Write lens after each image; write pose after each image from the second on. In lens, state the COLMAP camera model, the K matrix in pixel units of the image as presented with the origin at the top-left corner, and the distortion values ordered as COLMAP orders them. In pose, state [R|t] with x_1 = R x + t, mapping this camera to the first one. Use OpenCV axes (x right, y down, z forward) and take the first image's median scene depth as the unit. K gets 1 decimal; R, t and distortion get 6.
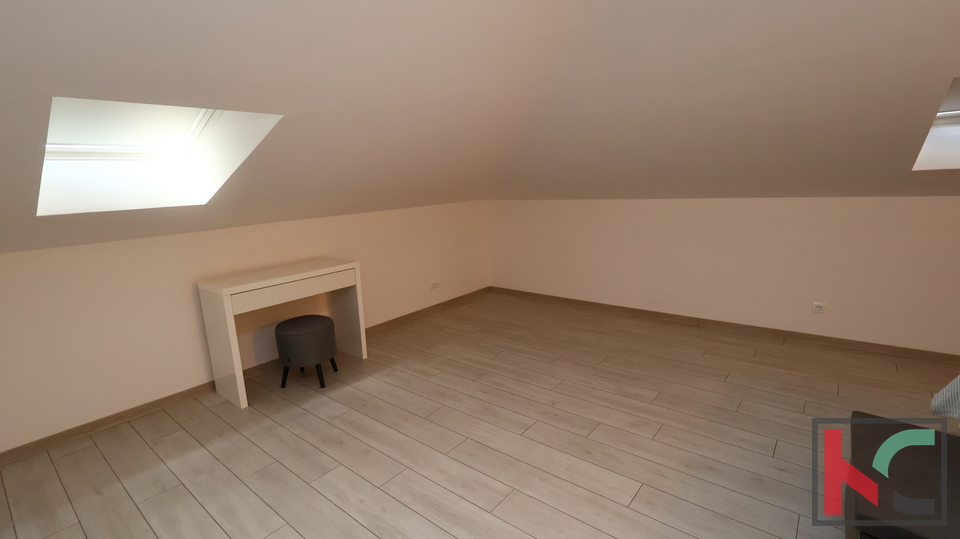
lens RADIAL K [[443.0, 0, 480.1], [0, 443.0, 271.3], [0, 0, 1]] dist [-0.001708, -0.000105]
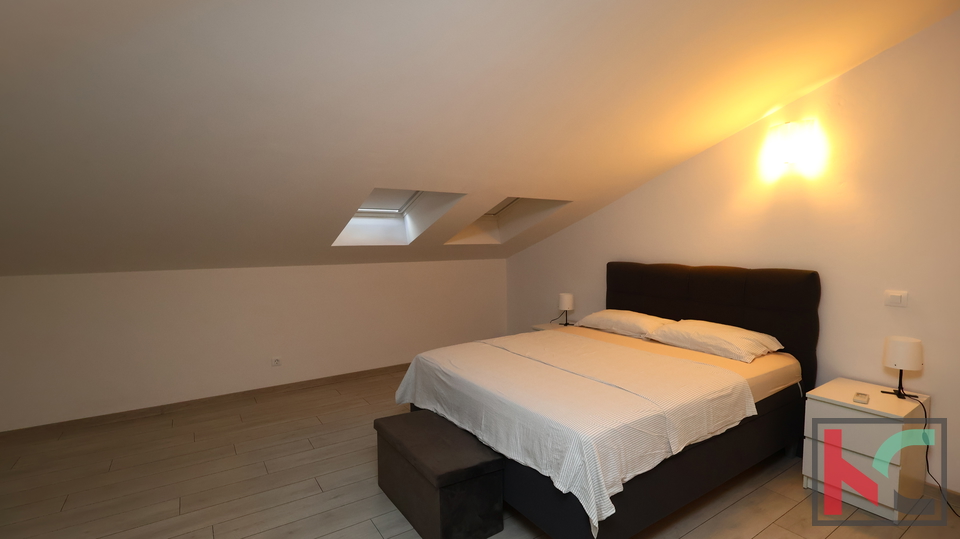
lens RADIAL K [[443.0, 0, 479.3], [0, 443.0, 266.0], [0, 0, 1]] dist [-0.001708, -0.000105]
pose [[0.302734, -0.013927, 0.952973, -0.244664], [0.183723, 0.981992, -0.044013, -0.018287], [-0.935199, 0.188408, 0.299841, 0.160899]]
